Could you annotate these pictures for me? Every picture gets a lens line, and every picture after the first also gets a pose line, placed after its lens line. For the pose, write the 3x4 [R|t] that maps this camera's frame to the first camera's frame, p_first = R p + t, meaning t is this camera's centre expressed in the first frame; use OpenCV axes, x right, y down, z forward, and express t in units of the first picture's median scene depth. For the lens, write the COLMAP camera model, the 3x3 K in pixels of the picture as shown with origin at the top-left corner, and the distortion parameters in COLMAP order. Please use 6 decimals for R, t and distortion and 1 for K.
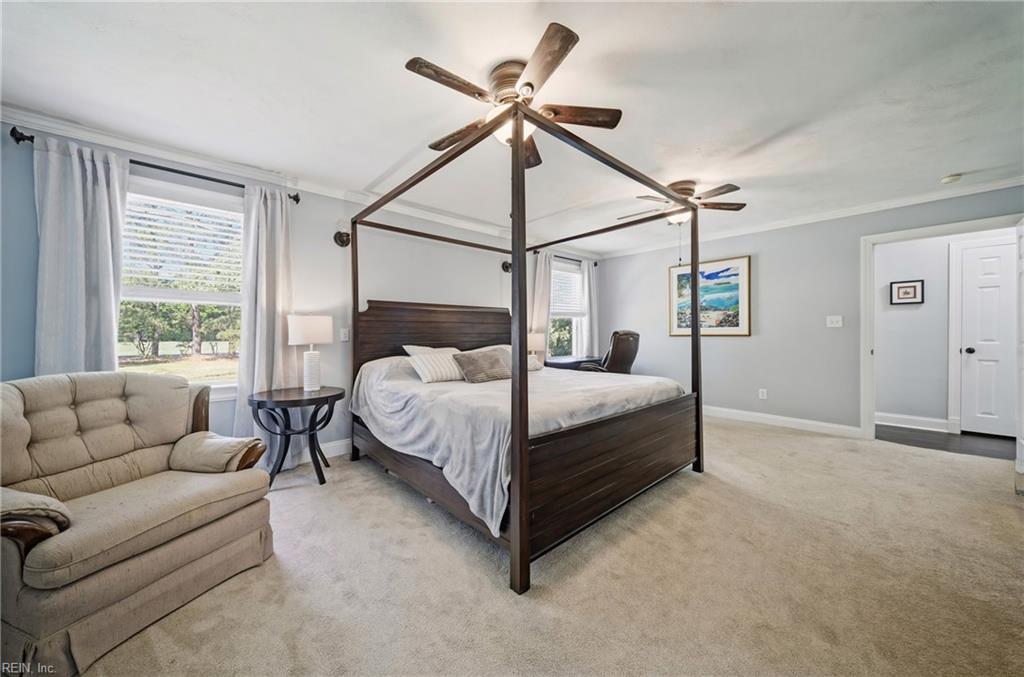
lens RADIAL K [[358.3, 0, 512.7], [0, 358.3, 337.4], [0, 0, 1]] dist [-0.001186, -0.000402]
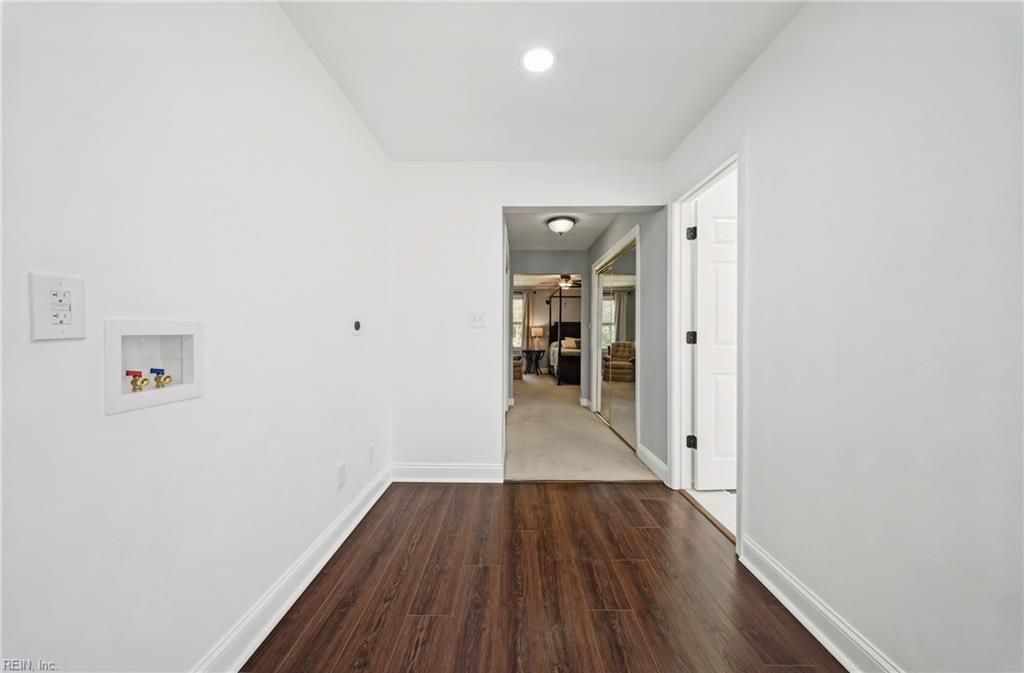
lens RADIAL K [[358.5, 0, 509.1], [0, 358.5, 333.4], [0, 0, 1]] dist [0.013689, -0.008542]
pose [[0.735653, 0.000667, -0.677358, 1.476030], [-0.012968, 0.999830, -0.013100, 0.039788], [0.677234, 0.018421, 0.735537, -1.602264]]
